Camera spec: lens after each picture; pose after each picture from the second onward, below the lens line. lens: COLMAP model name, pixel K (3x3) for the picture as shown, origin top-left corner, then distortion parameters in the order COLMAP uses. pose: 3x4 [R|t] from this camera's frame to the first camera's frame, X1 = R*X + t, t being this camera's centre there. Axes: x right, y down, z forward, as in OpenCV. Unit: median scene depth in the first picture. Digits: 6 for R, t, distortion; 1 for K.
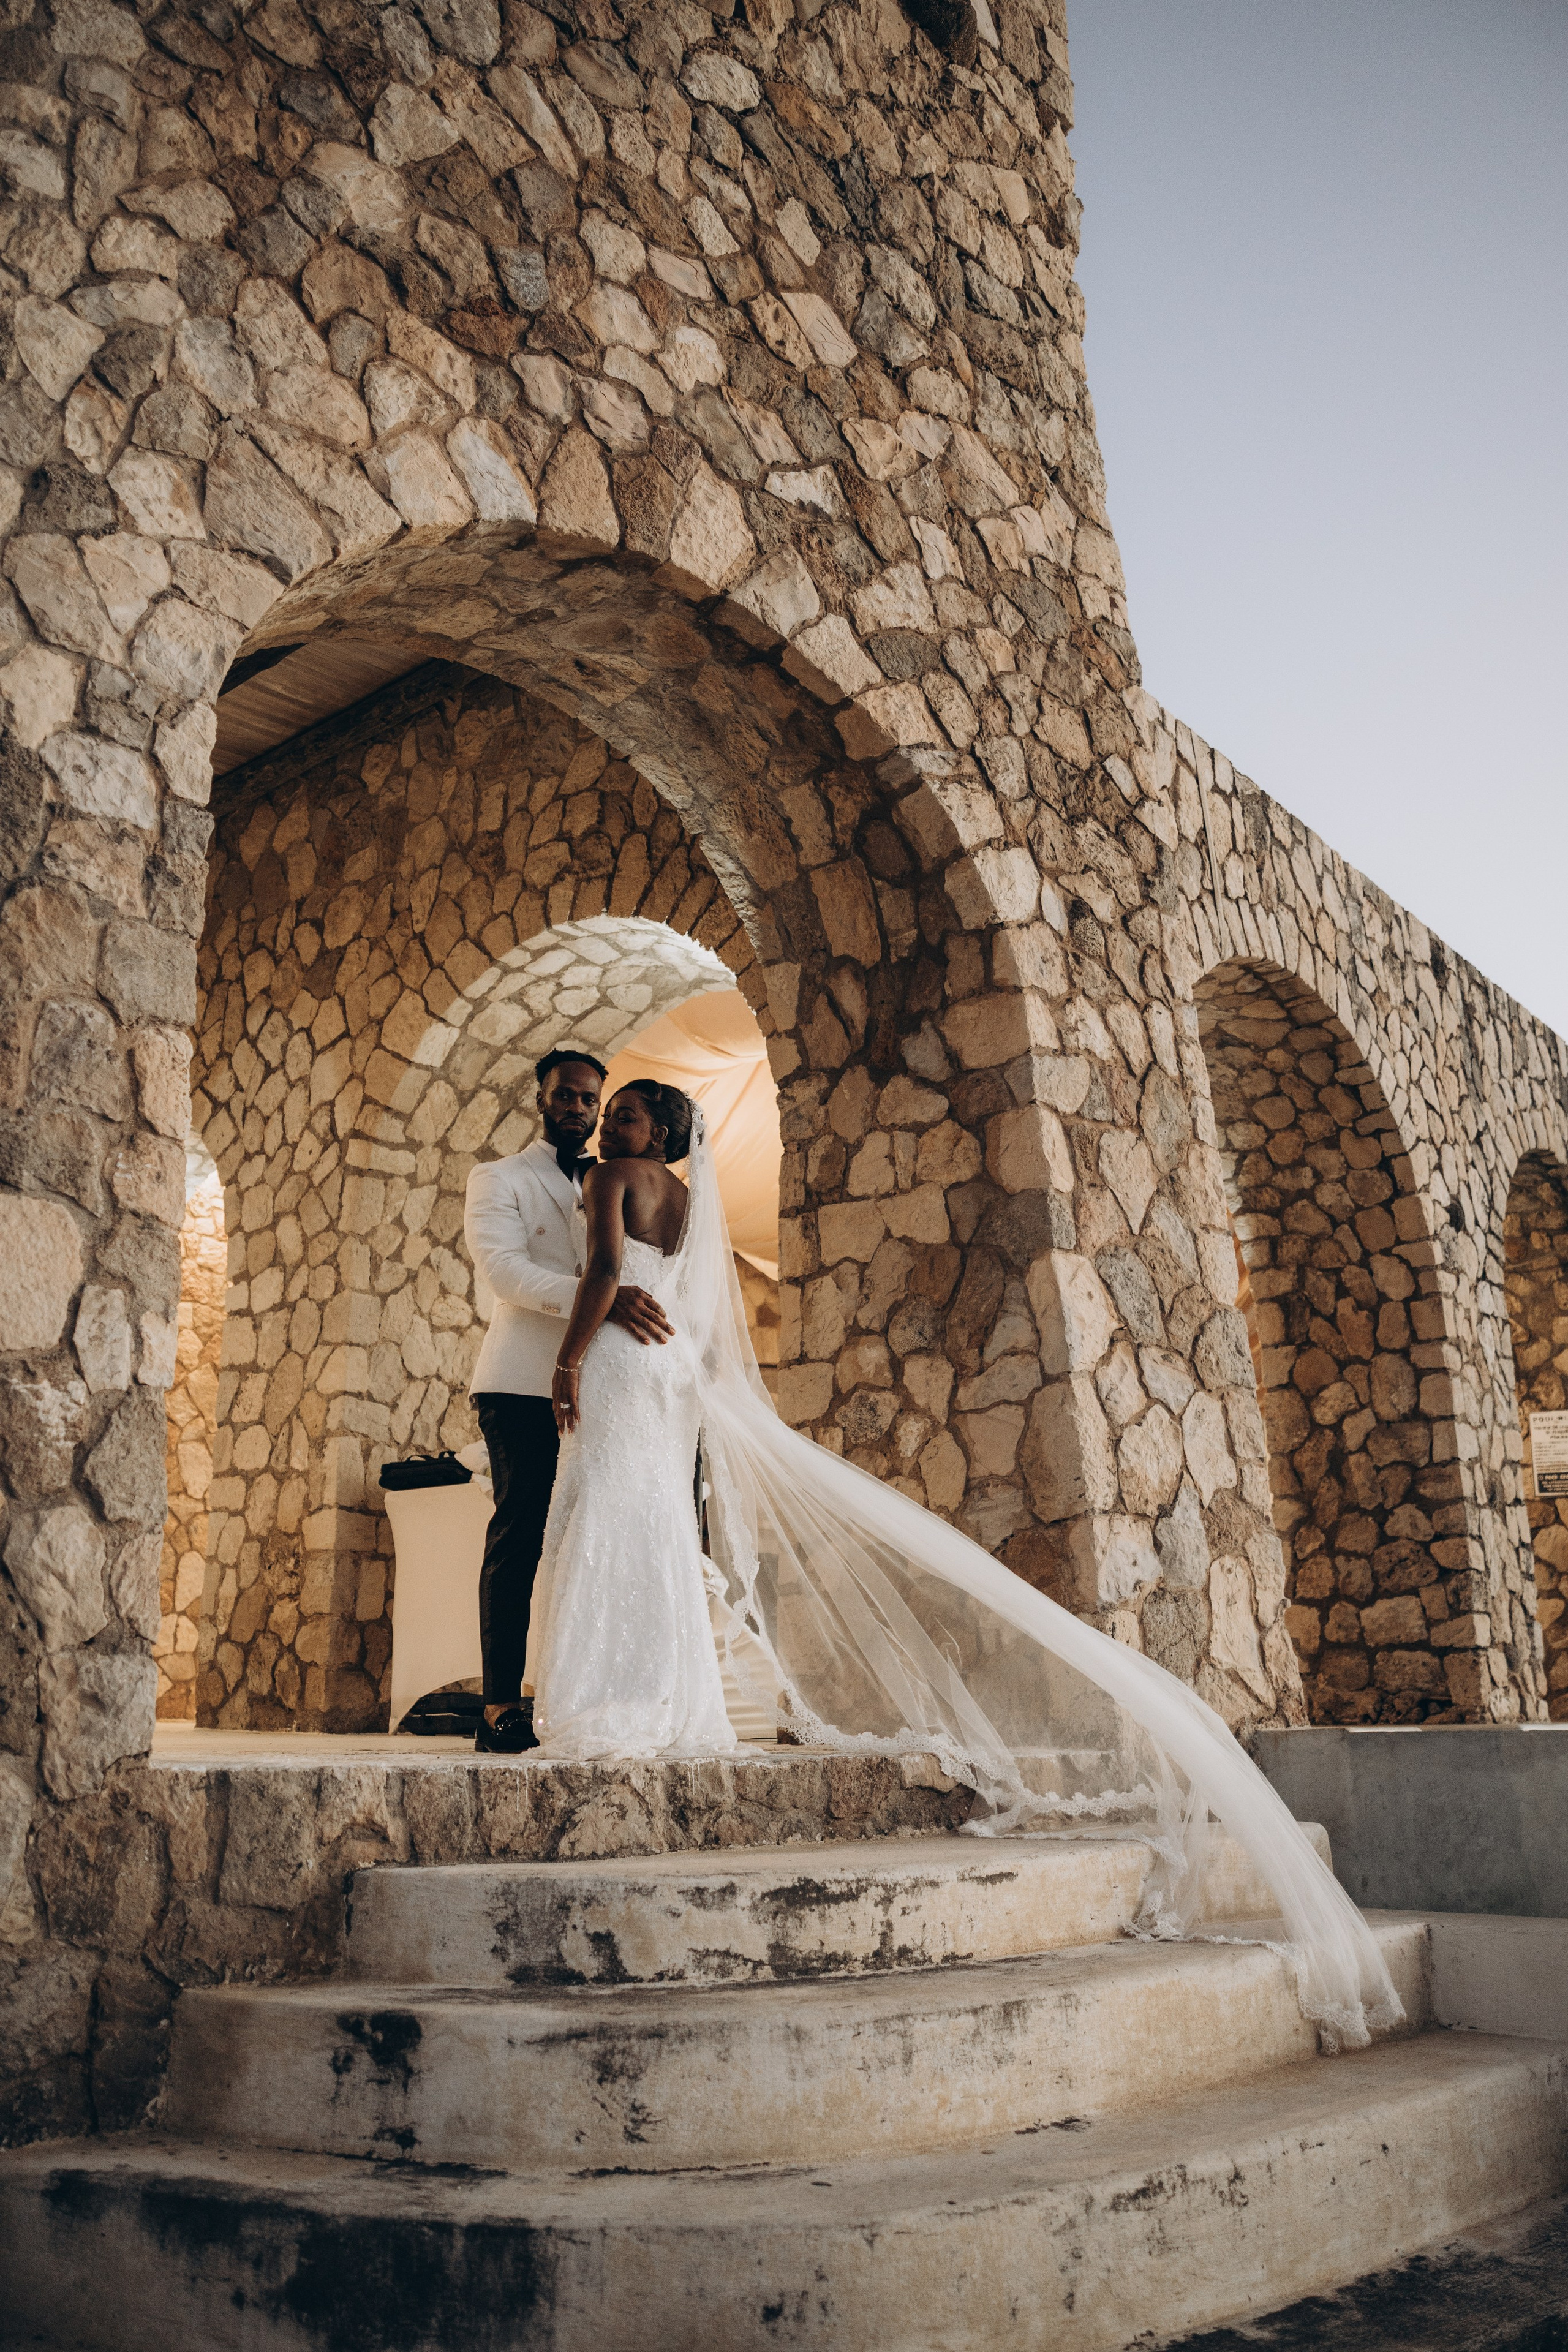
lens RADIAL K [[1932.2, 0, 780.6], [0, 1932.2, 1159.9], [0, 0, 1]] dist [-0.073299, 0.083070]
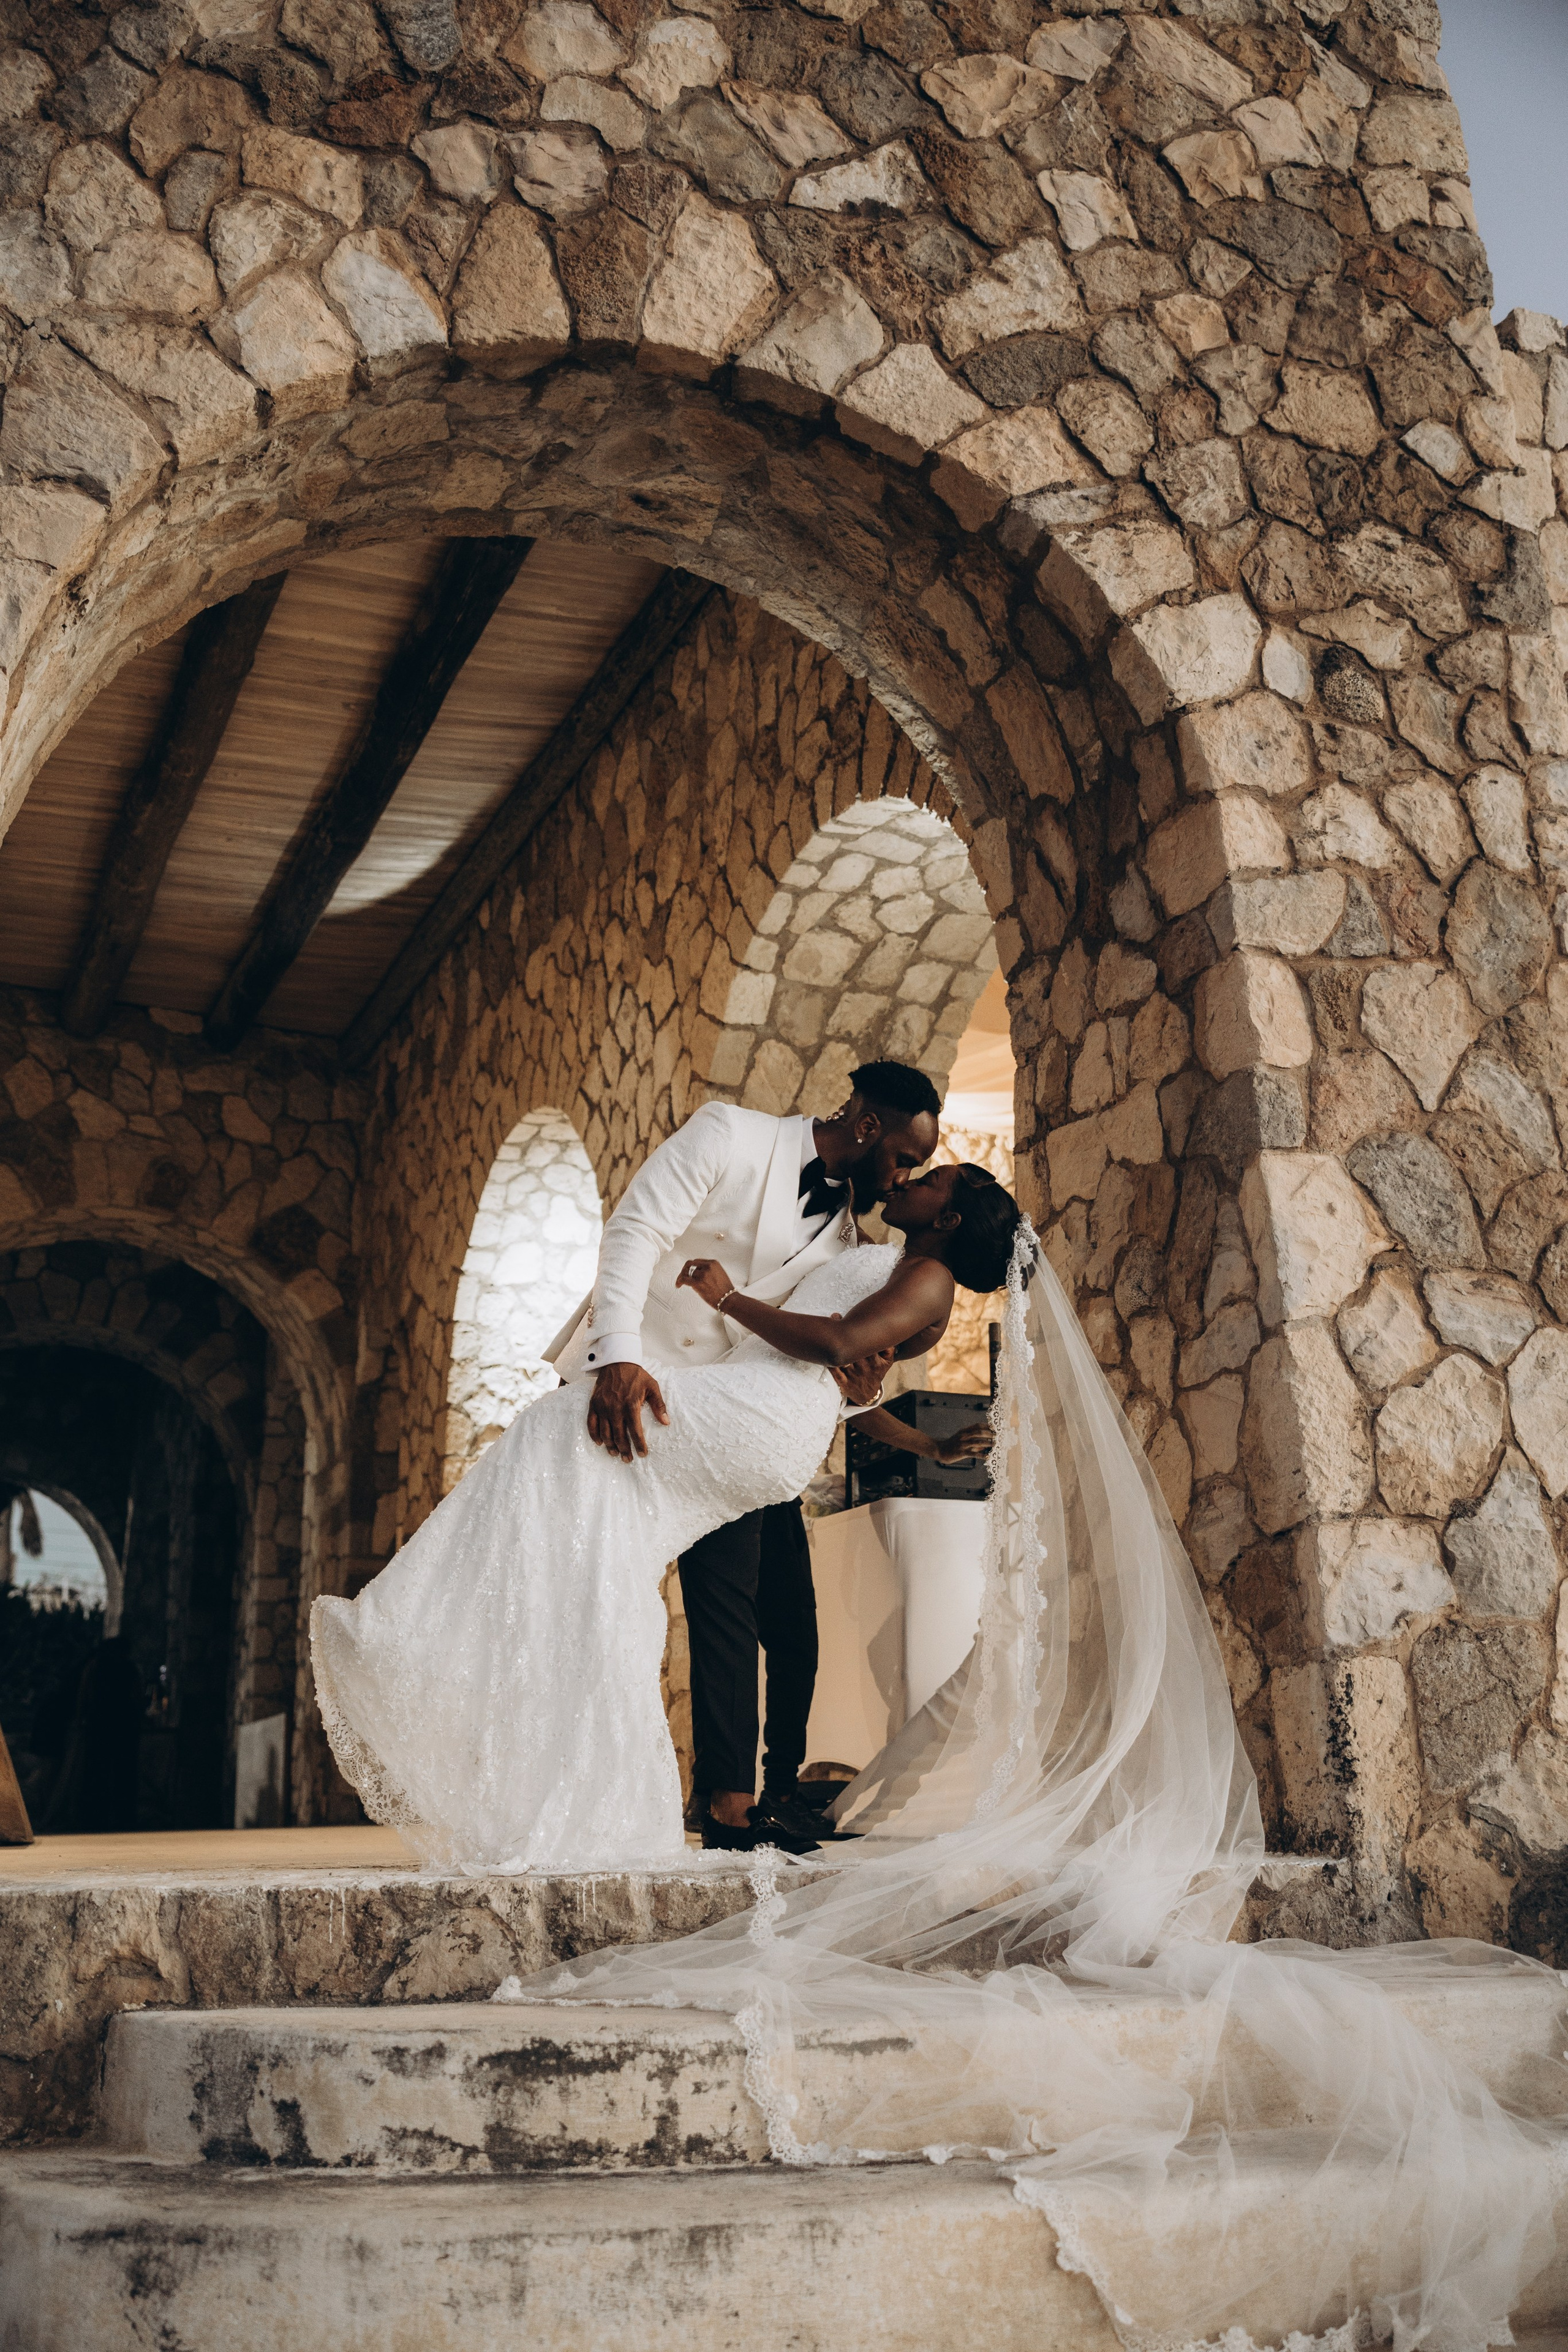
lens RADIAL K [[2307.0, 0, 783.0], [0, 2307.0, 1220.8], [0, 0, 1]] dist [0.007297, 0.040405]
pose [[0.887340, -0.123182, -0.444359, 0.353080], [0.140667, 0.990036, 0.006446, 0.041052], [0.439137, -0.068227, 0.895826, 0.160851]]
